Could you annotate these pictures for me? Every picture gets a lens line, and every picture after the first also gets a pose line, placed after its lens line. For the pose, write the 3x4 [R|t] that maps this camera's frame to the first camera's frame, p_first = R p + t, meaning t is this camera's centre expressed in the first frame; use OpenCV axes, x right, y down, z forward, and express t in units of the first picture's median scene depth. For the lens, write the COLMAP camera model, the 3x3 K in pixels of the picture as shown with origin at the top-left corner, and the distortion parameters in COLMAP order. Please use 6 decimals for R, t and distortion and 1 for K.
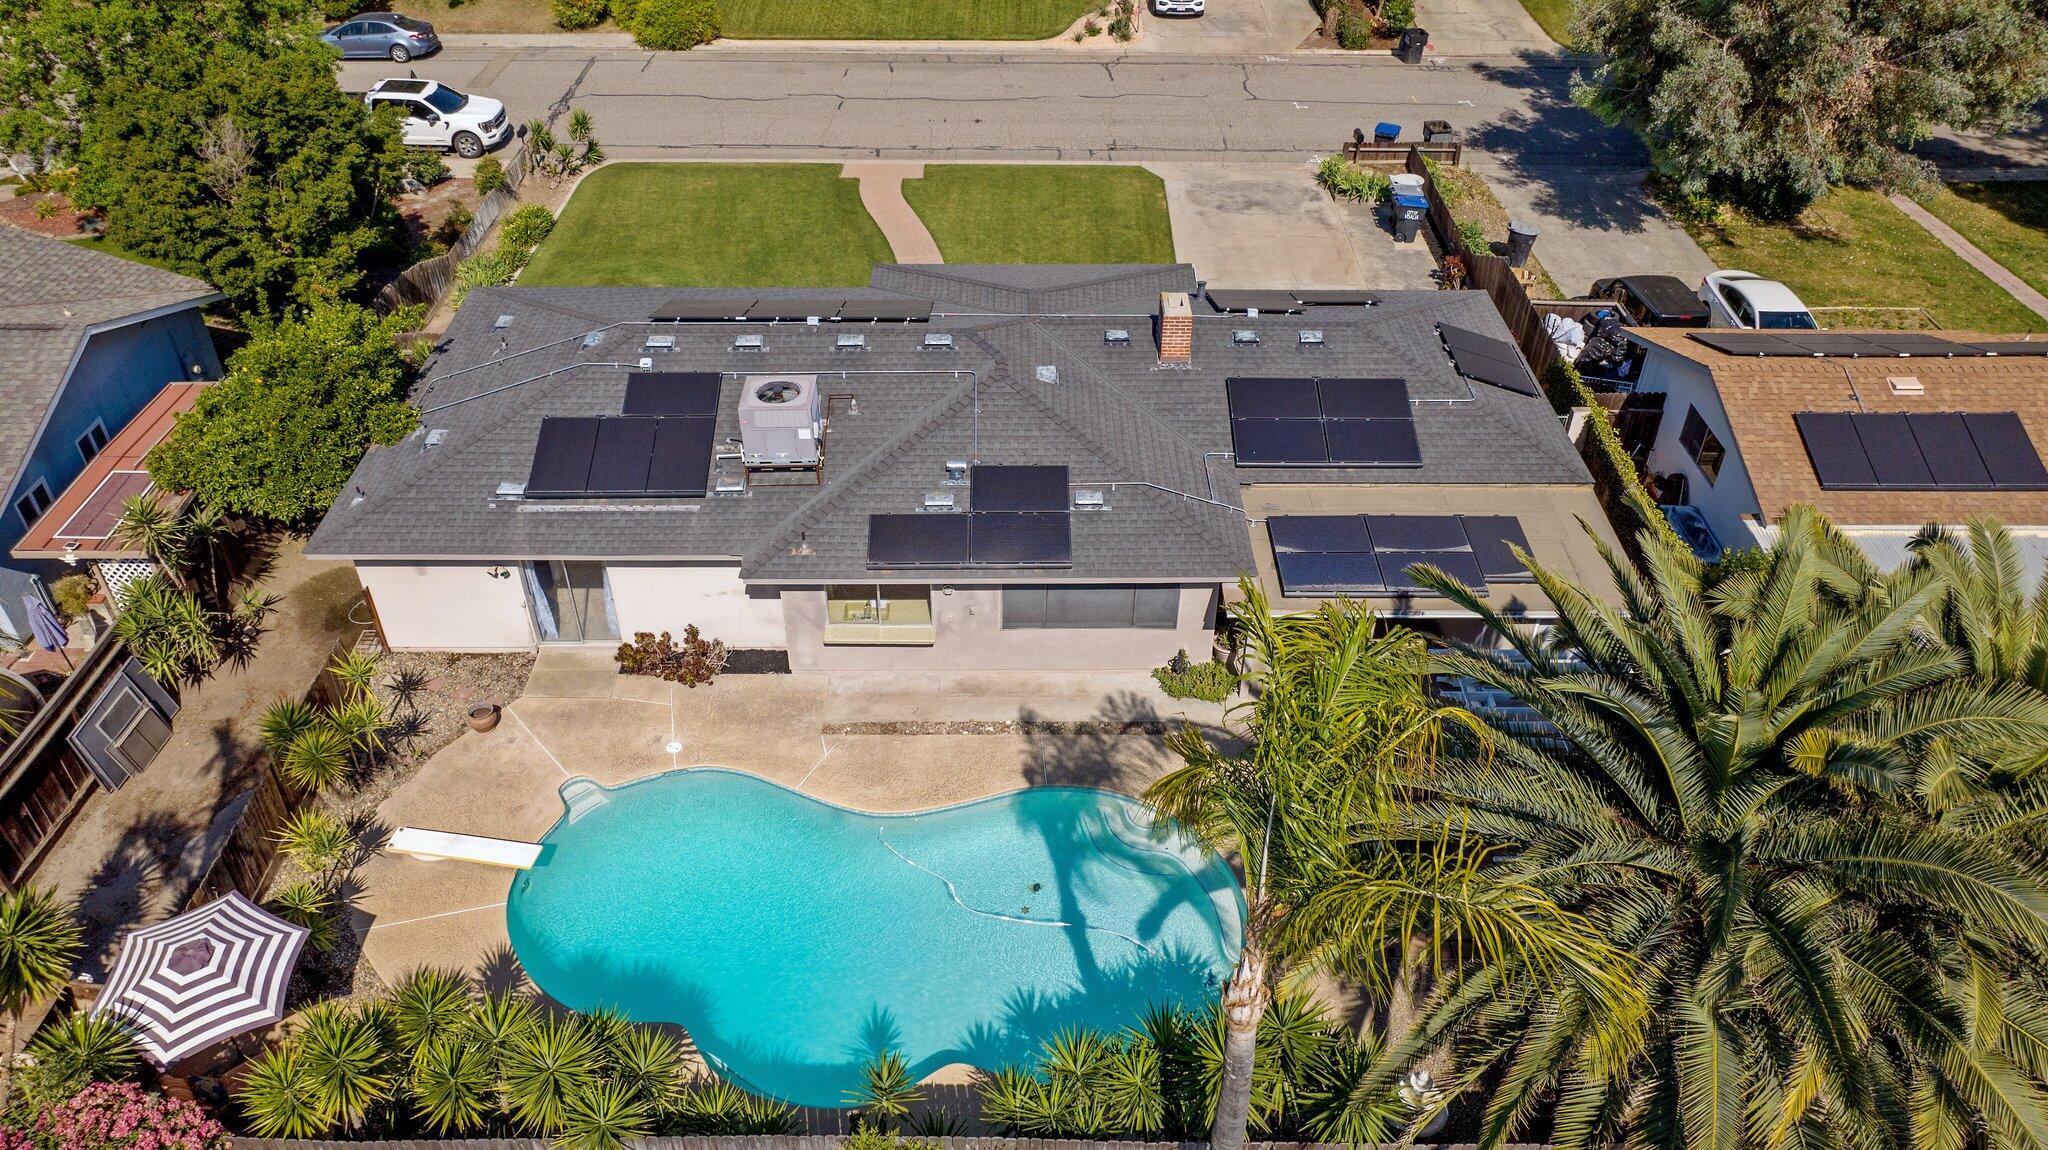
lens RADIAL K [[1427.3, 0, 1024.0], [0, 1427.3, 575.0], [0, 0, 1]] dist [0.003538, -0.000553]
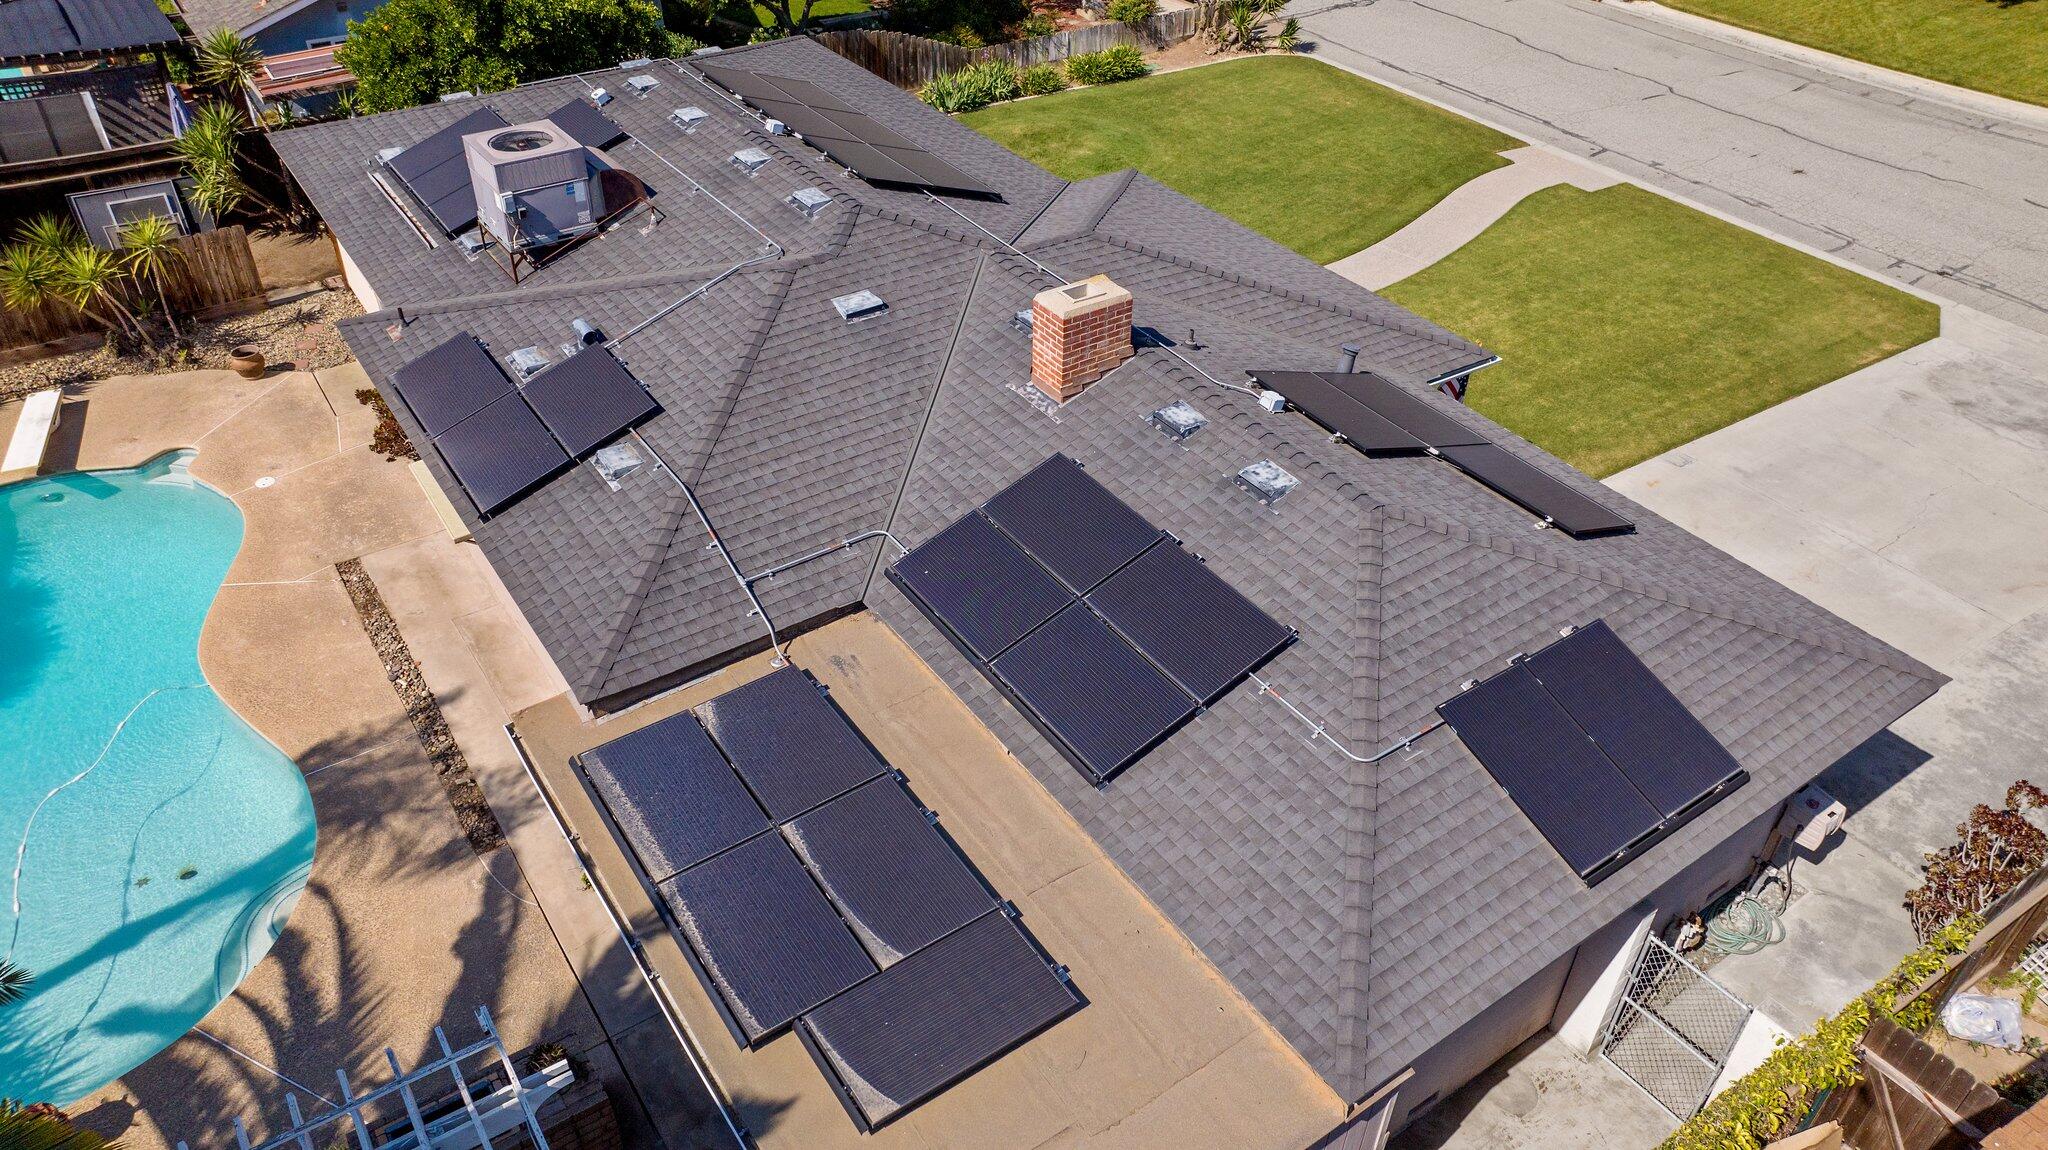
lens RADIAL K [[1385.5, 0, 1025.1], [0, 1385.5, 624.4], [0, 0, 1]] dist [-0.044644, 0.052216]
pose [[0.558497, 0.527014, -0.640575, 0.532482], [-0.517257, 0.824972, 0.227741, -0.210645], [0.648479, 0.204150, 0.733347, 0.693080]]
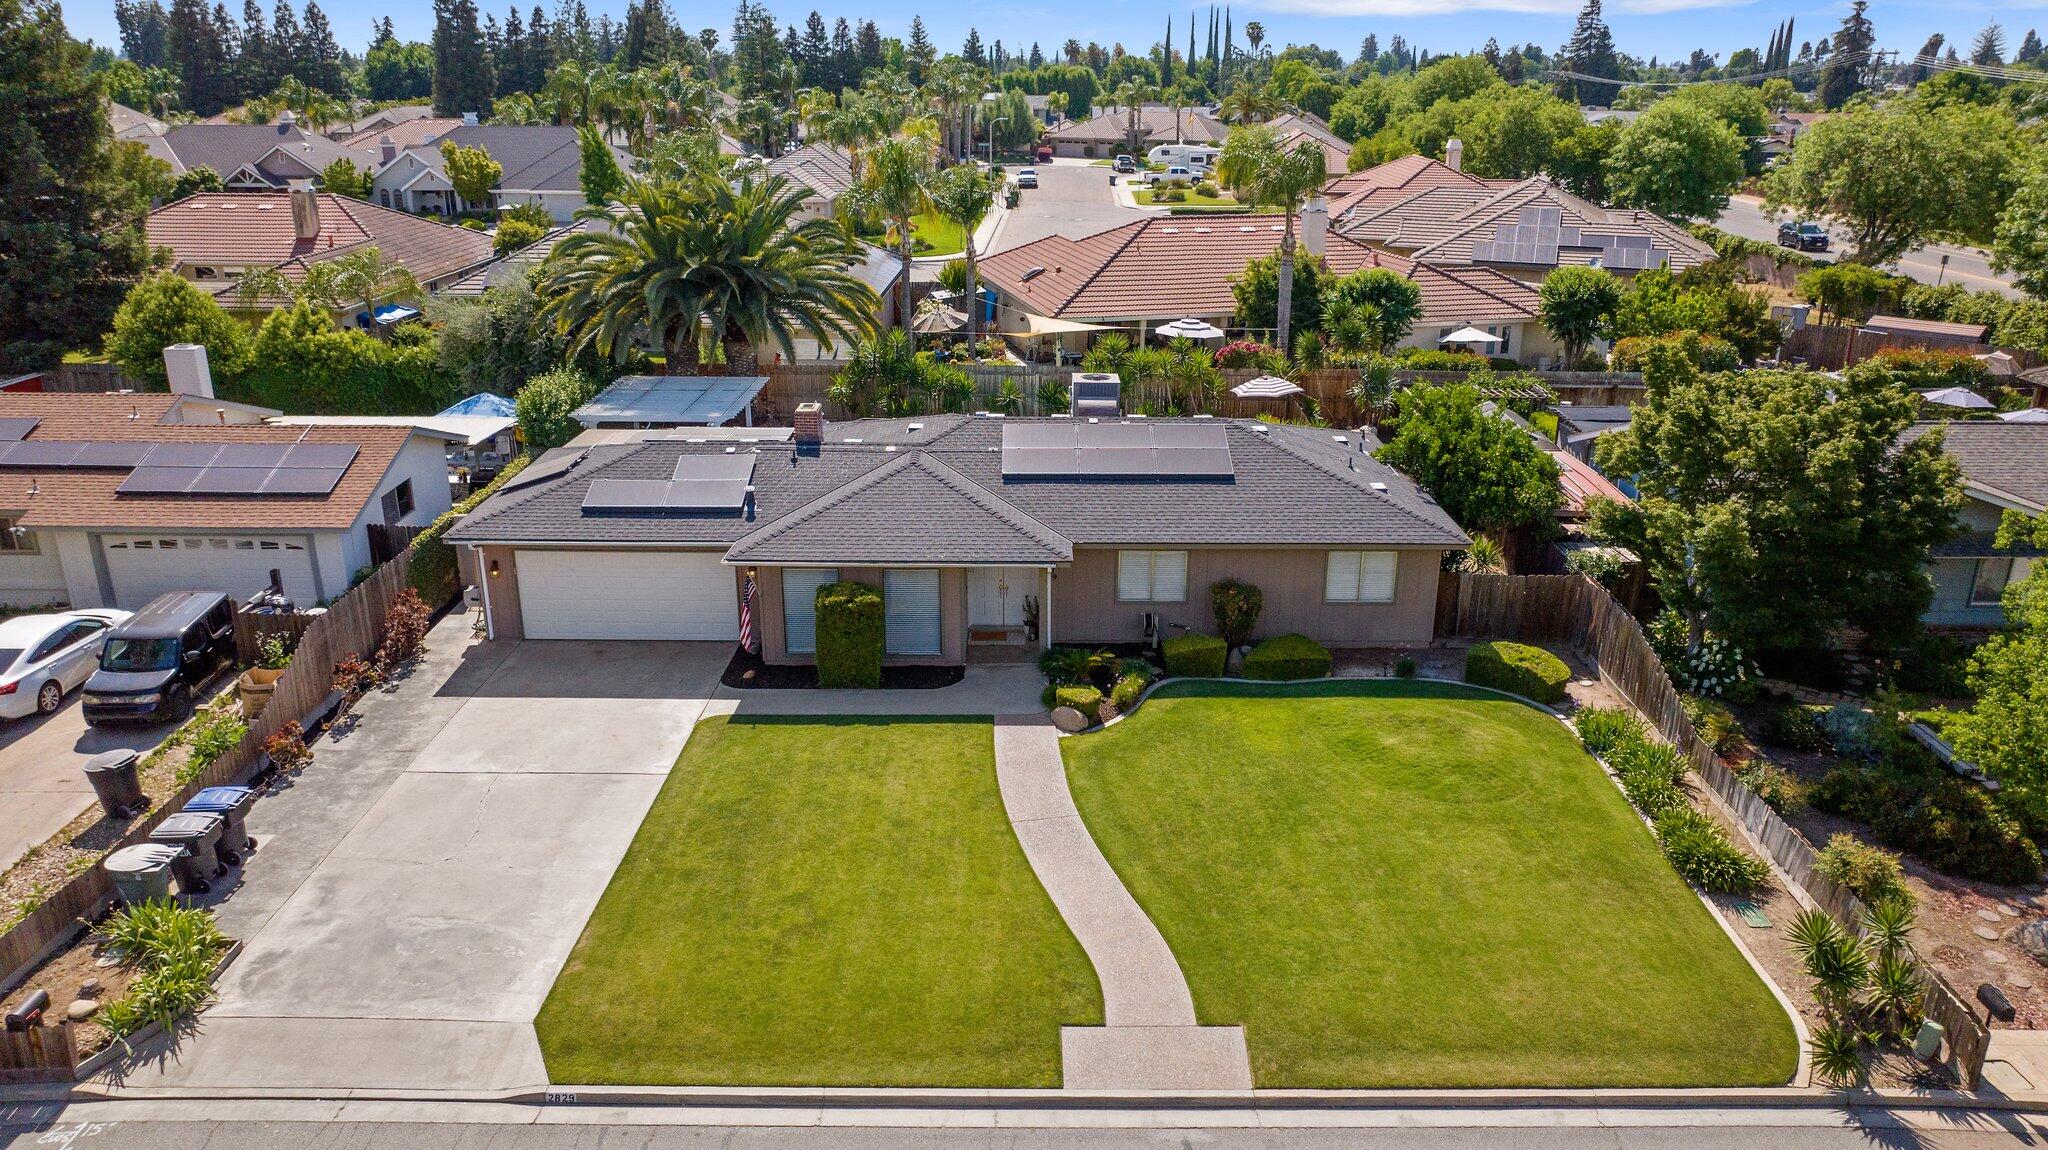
lens RADIAL K [[1507.8, 0, 1024.0], [0, 1507.8, 575.0], [0, 0, 1]] dist [-0.002231, 0.000216]
pose [[-0.999852, -0.005919, 0.016179, -0.116873], [0.010352, 0.544194, 0.838896, -1.338605], [-0.013770, 0.838939, -0.544052, 2.007303]]
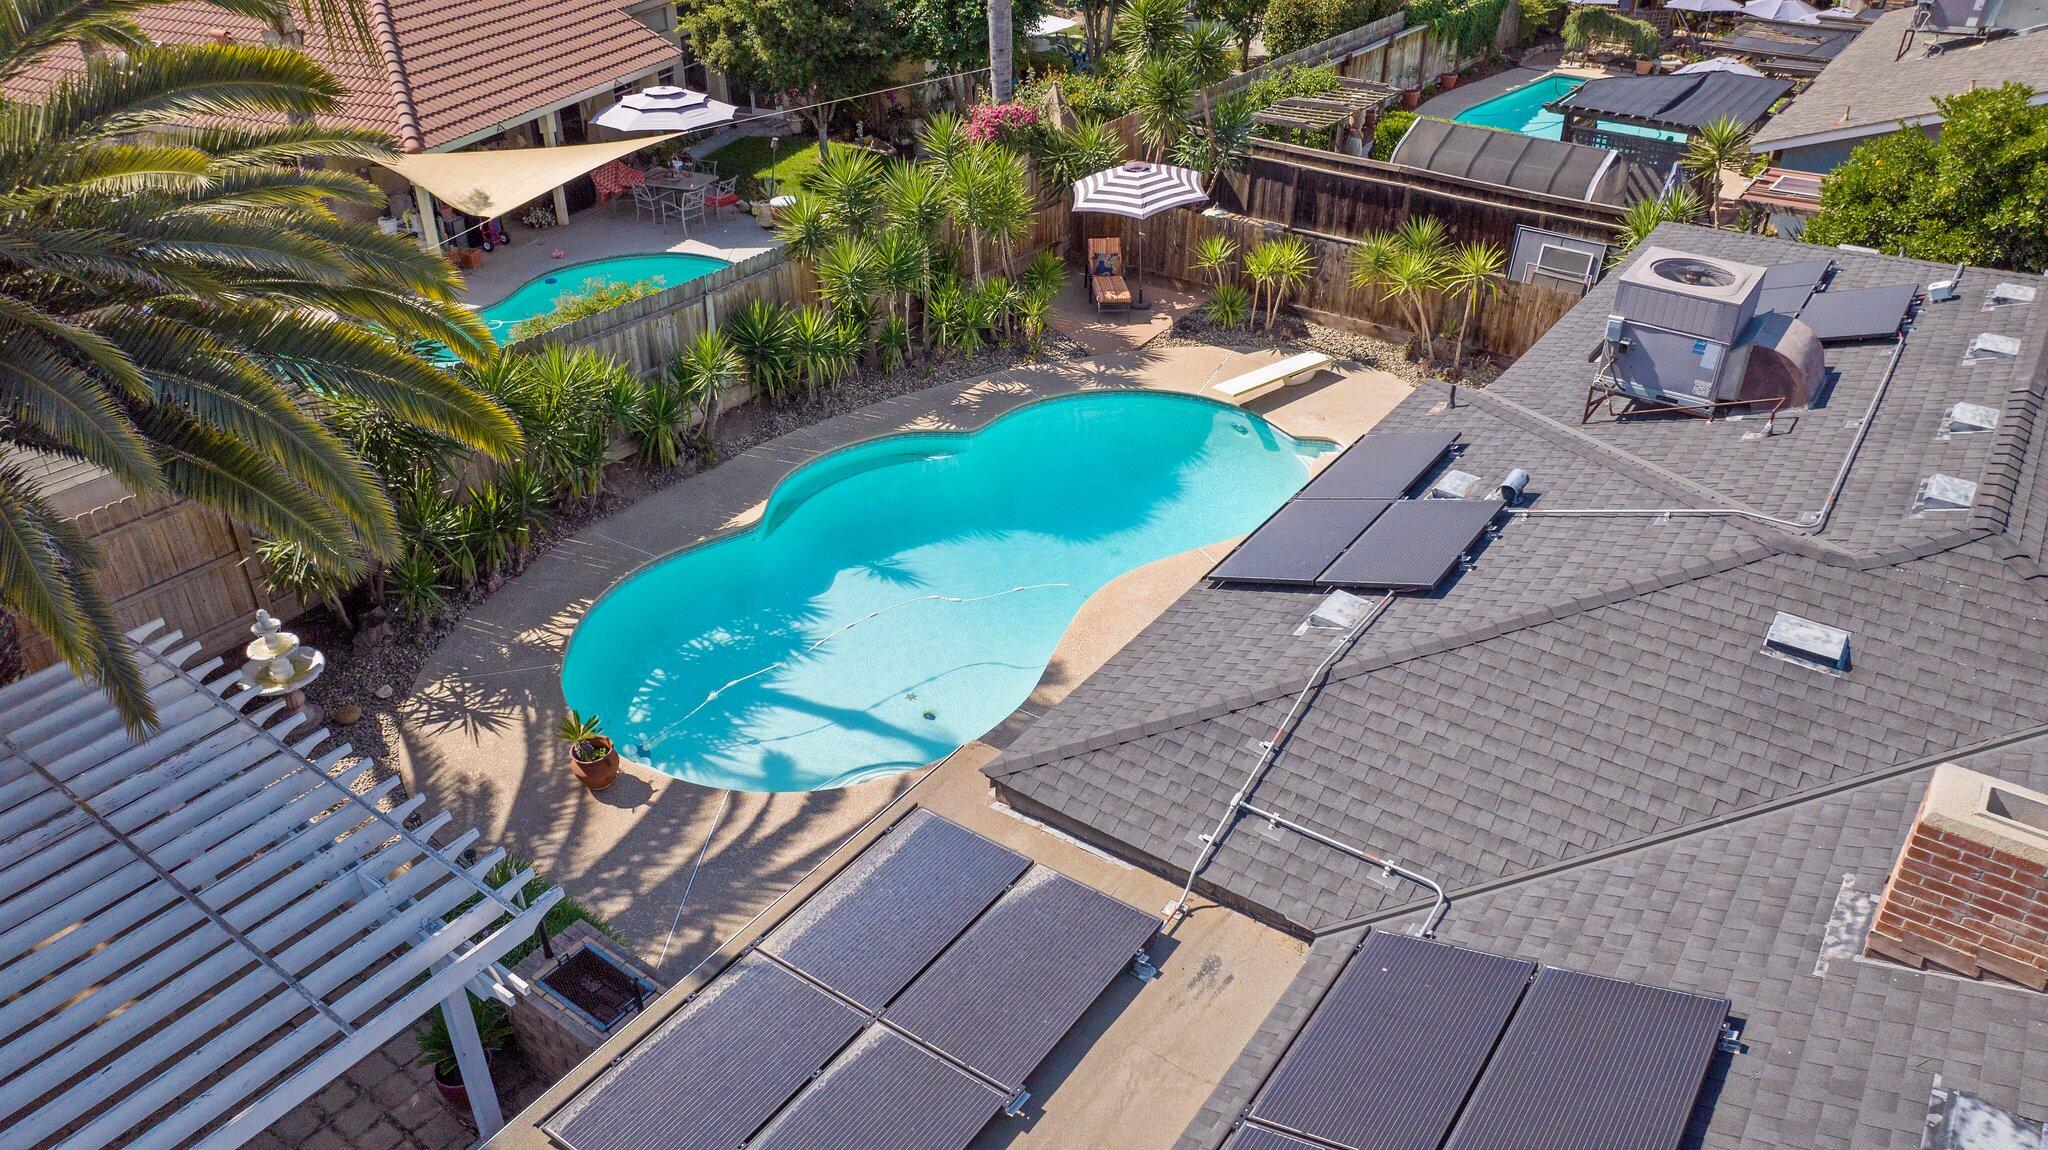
lens RADIAL K [[1431.9, 0, 1024.0], [0, 1431.9, 575.0], [0, 0, 1]] dist [-0.028595, 0.008352]
pose [[-0.592142, 0.421464, -0.686831, 0.410962], [-0.490311, 0.487959, 0.722144, -0.336151], [0.639503, 0.764372, -0.082292, 0.948388]]
